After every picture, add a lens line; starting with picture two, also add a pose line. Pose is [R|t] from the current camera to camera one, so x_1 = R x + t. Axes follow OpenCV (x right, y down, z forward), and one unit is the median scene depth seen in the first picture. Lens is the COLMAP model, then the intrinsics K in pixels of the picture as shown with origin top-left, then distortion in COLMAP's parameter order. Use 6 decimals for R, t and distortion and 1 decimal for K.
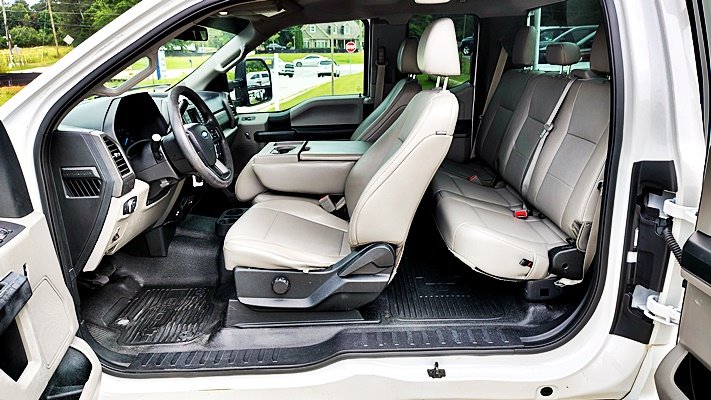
lens RADIAL K [[489.5, 0, 355.5], [0, 489.5, 200.0], [0, 0, 1]] dist [0.046031, -0.060845]
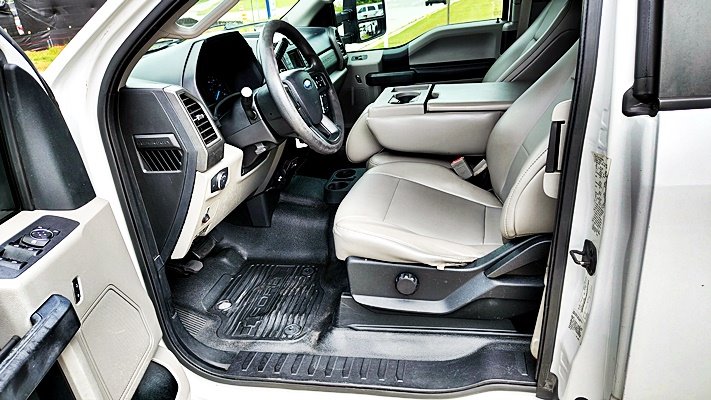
lens RADIAL K [[489.5, 0, 355.5], [0, 489.5, 200.0], [0, 0, 1]] dist [0.046031, -0.060845]
pose [[0.976692, 0.016074, -0.214042, -0.062229], [0.011087, 0.992083, 0.125094, -0.045963], [0.214358, -0.124551, 0.968781, 0.235424]]
